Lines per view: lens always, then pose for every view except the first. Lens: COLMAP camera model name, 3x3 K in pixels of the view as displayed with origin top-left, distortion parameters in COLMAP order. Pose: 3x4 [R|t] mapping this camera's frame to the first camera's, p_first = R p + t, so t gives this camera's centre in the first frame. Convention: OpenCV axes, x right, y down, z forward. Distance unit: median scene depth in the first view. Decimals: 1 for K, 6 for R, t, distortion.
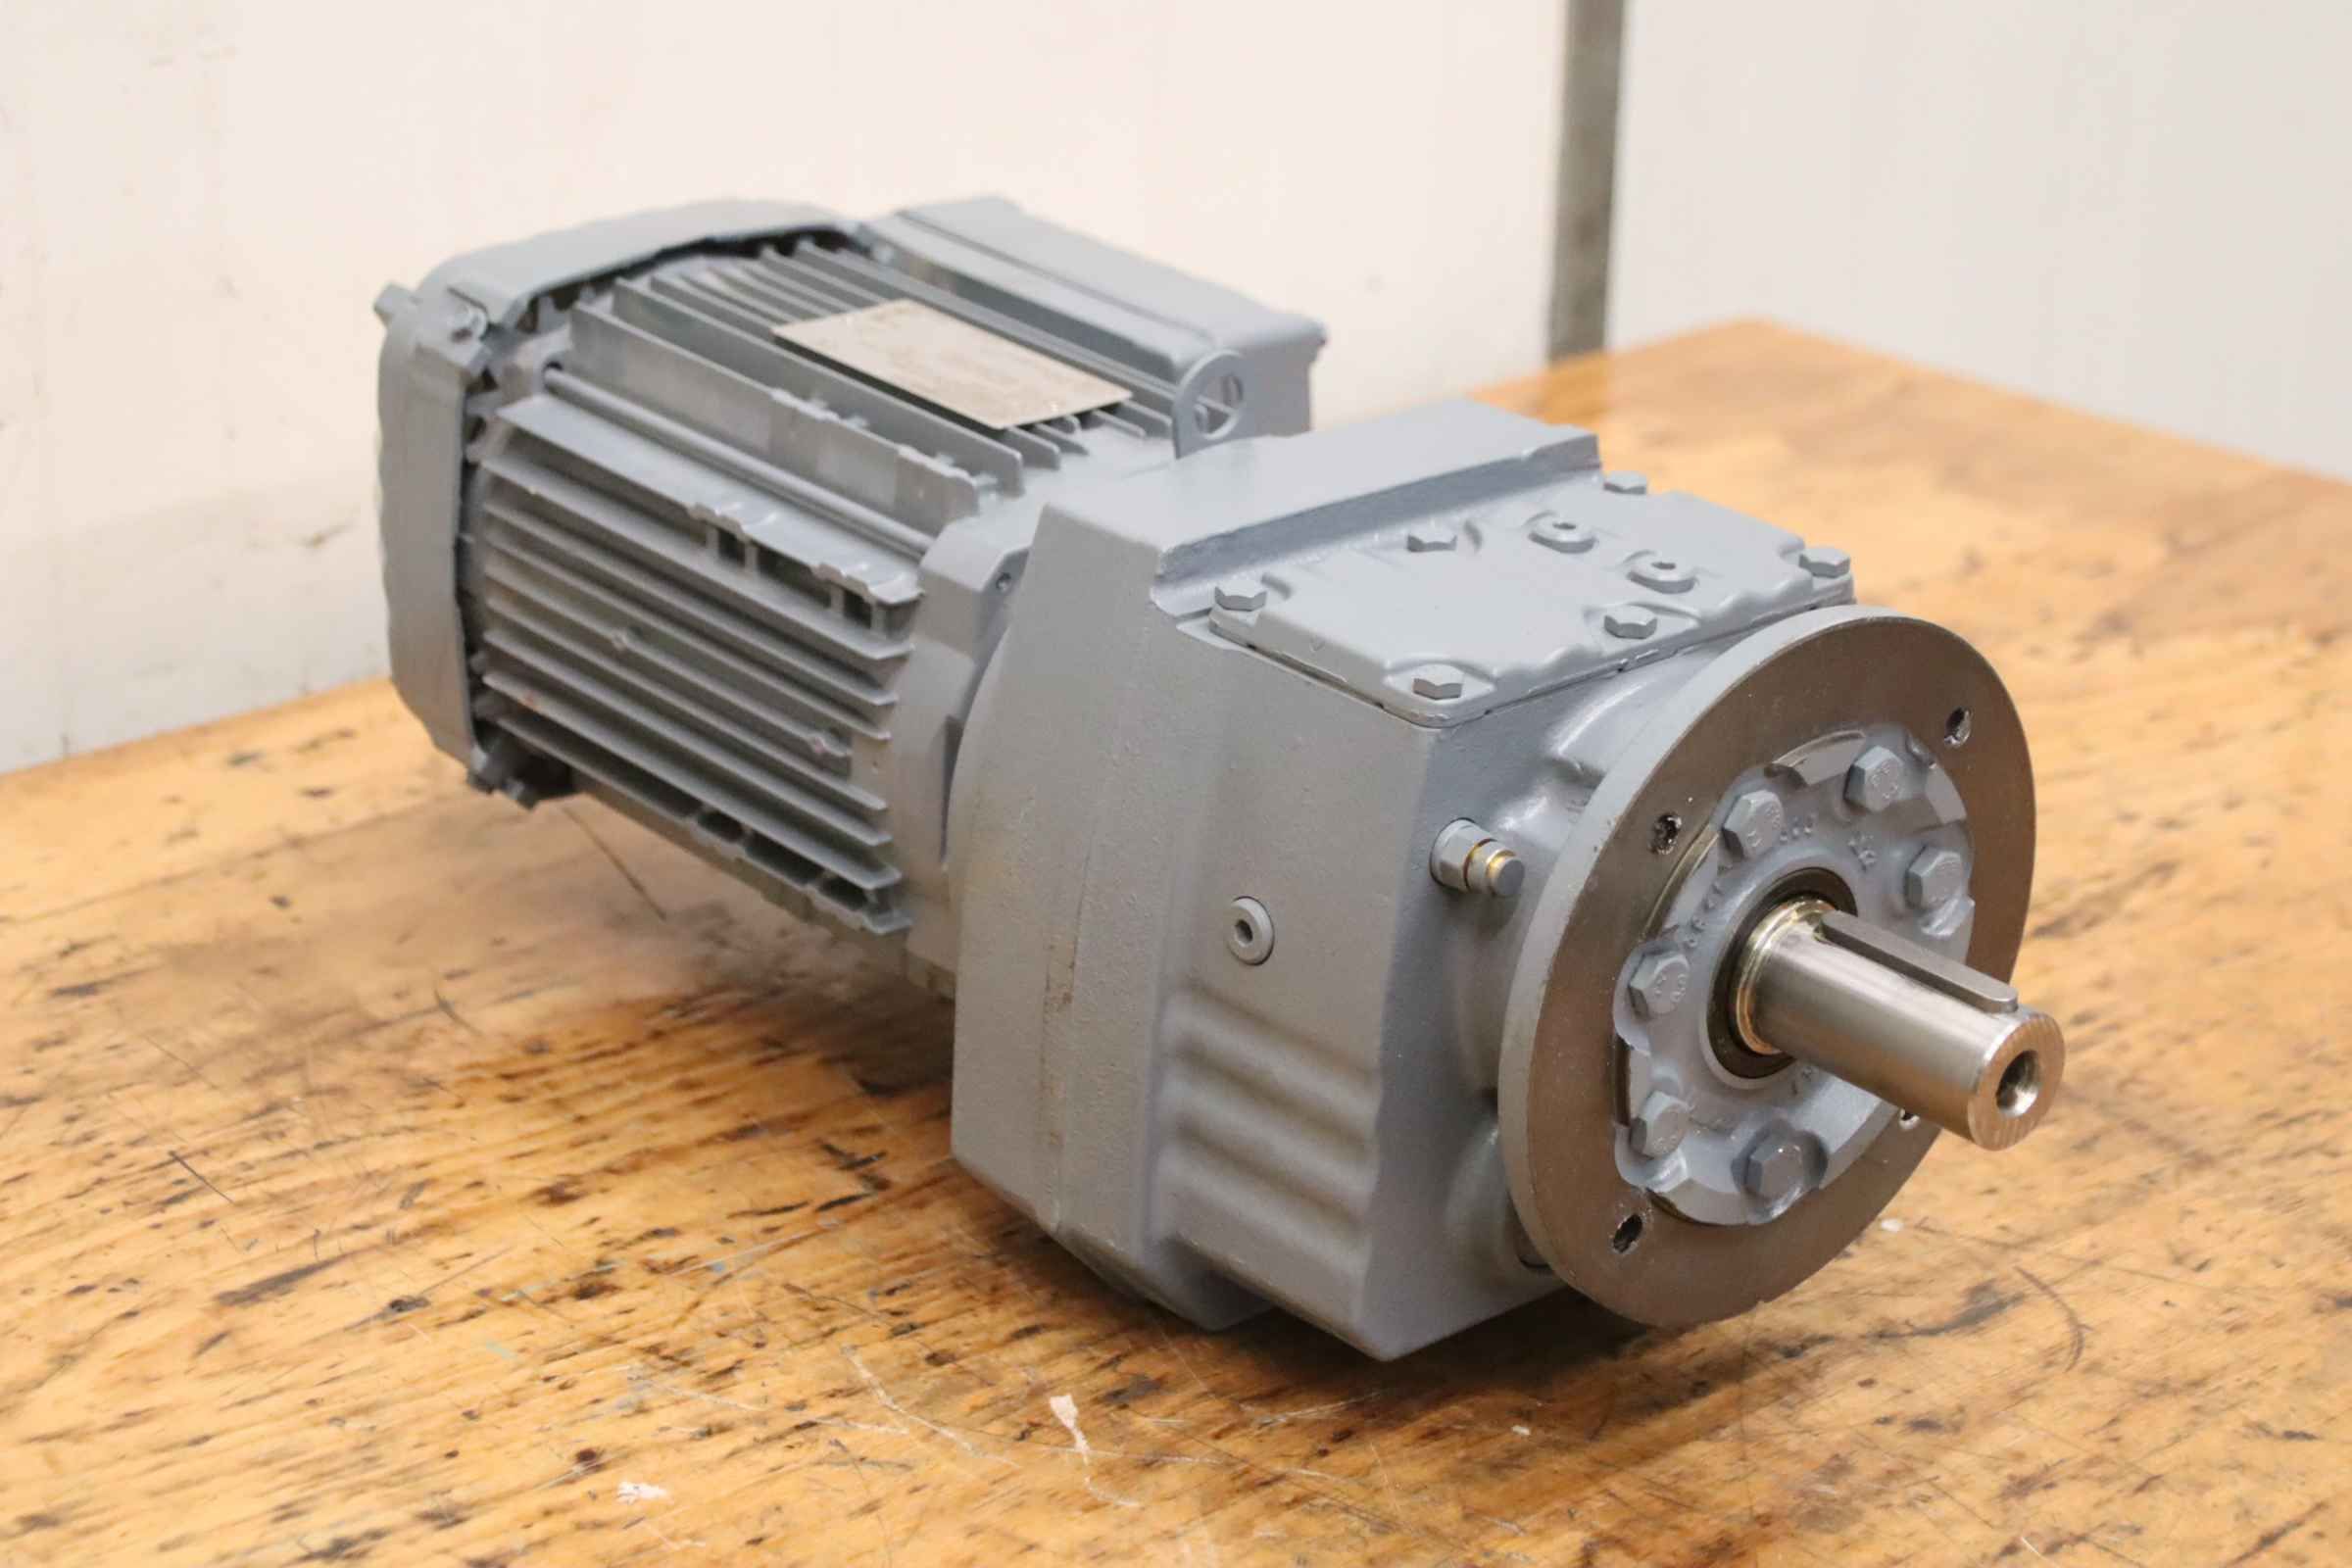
lens RADIAL K [[4762.7, 0, 1178.6], [0, 4762.7, 781.5], [0, 0, 1]] dist [0.188591, 0.000000]
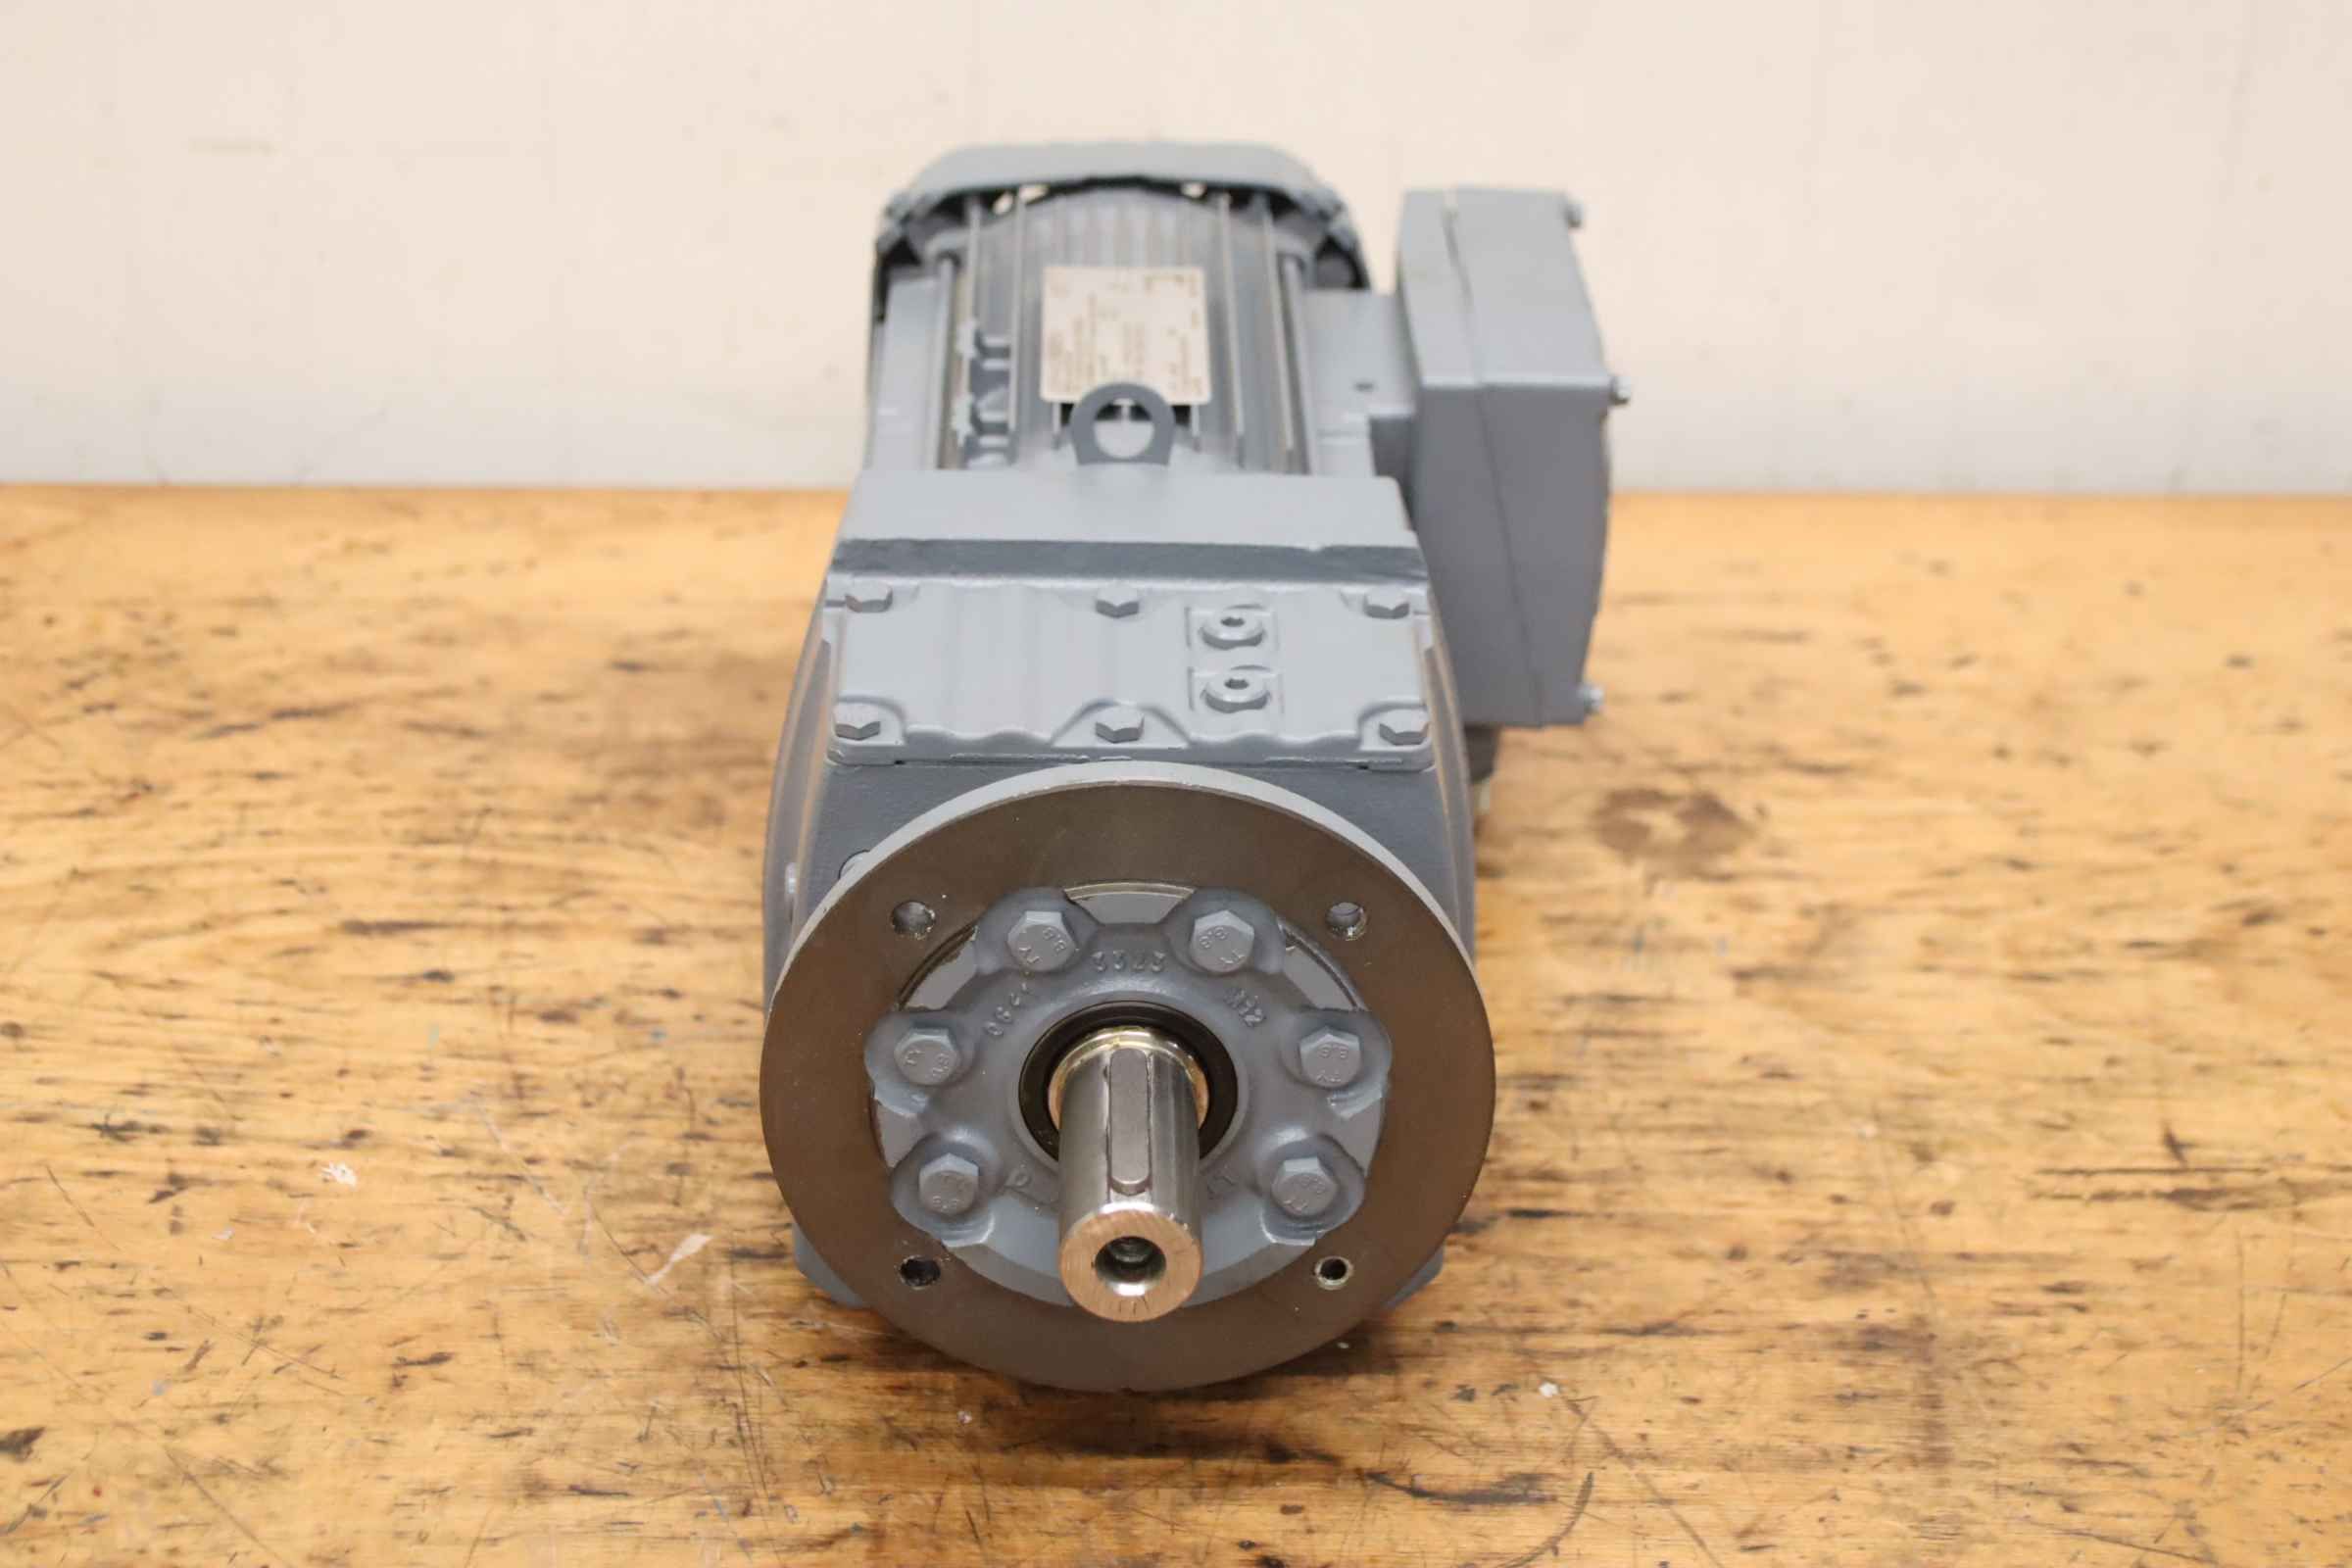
lens RADIAL K [[4201.0, 0, 1165.7], [0, 4201.0, 783.9], [0, 0, 1]] dist [0.107053, 0.000000]
pose [[0.751103, 0.297807, -0.589199, 0.622650], [-0.247120, 0.954419, 0.167380, -0.170443], [0.612190, 0.019883, 0.790461, 0.275546]]
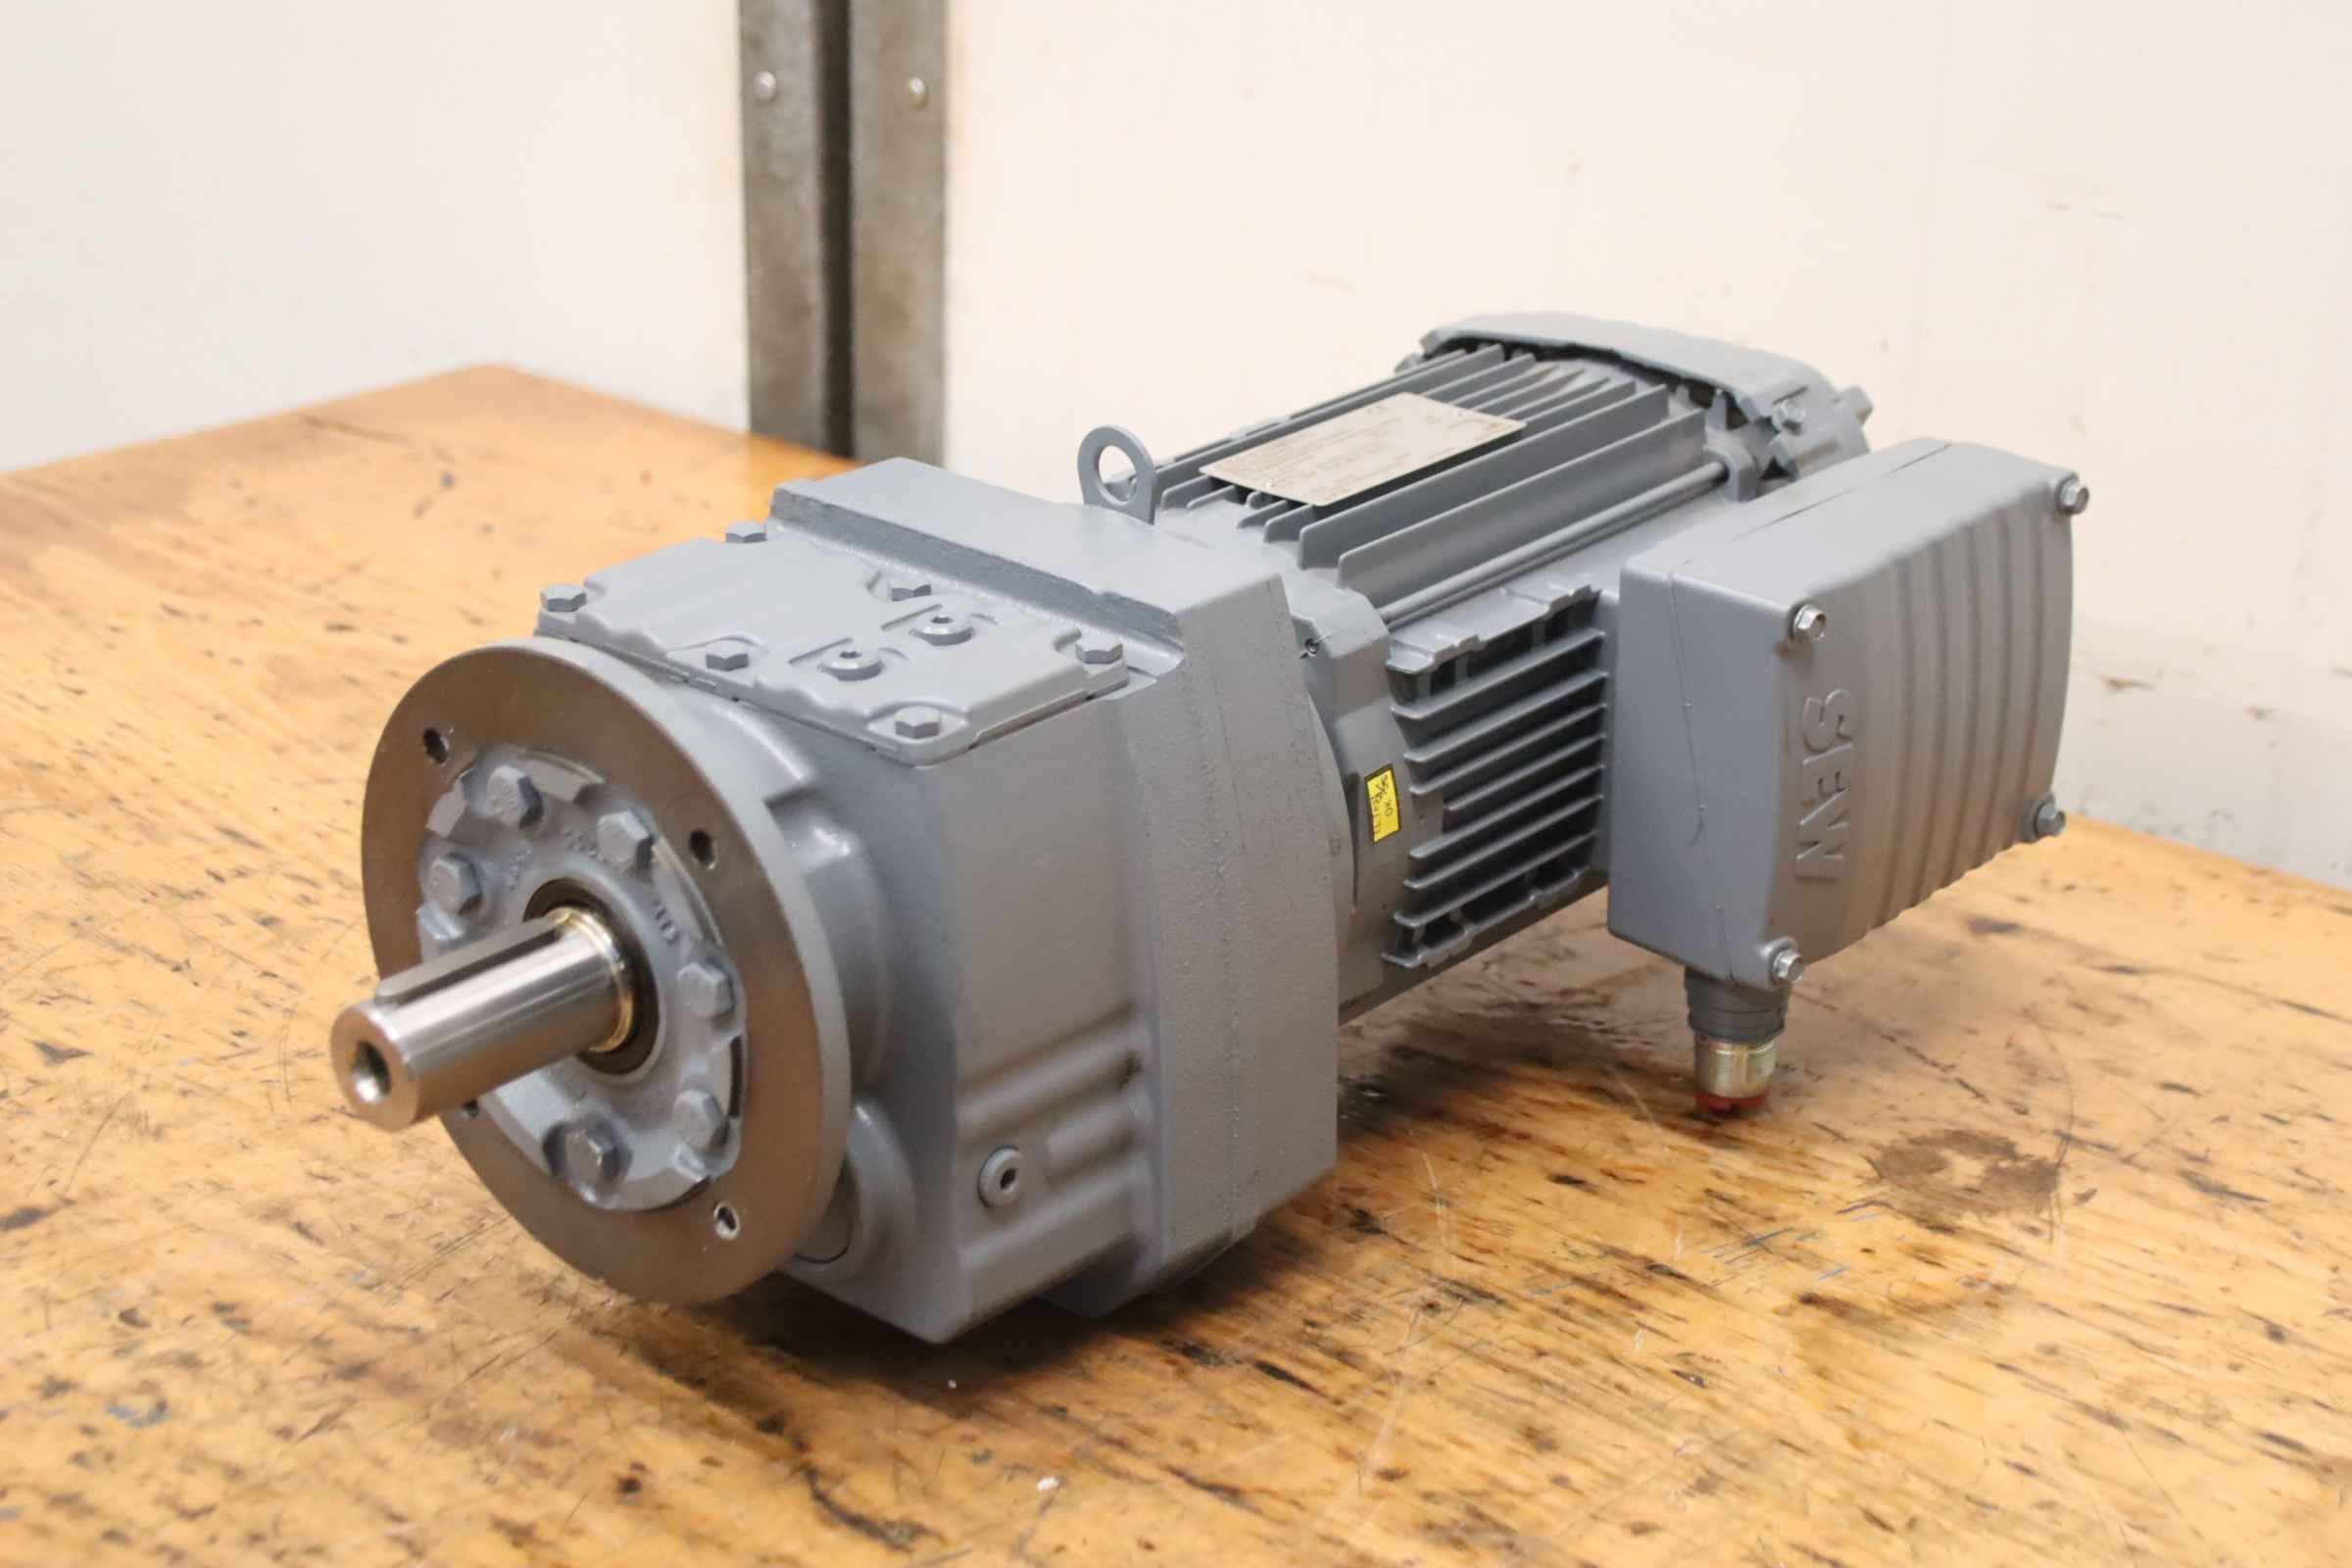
lens RADIAL K [[4201.0, 0, 1167.9], [0, 4201.0, 783.5], [0, 0, 1]] dist [0.107053, 0.000000]
pose [[0.094634, 0.342560, -0.934718, 0.982078], [-0.383567, 0.878986, 0.283302, -0.308809], [0.918652, 0.331717, 0.214577, 0.866301]]
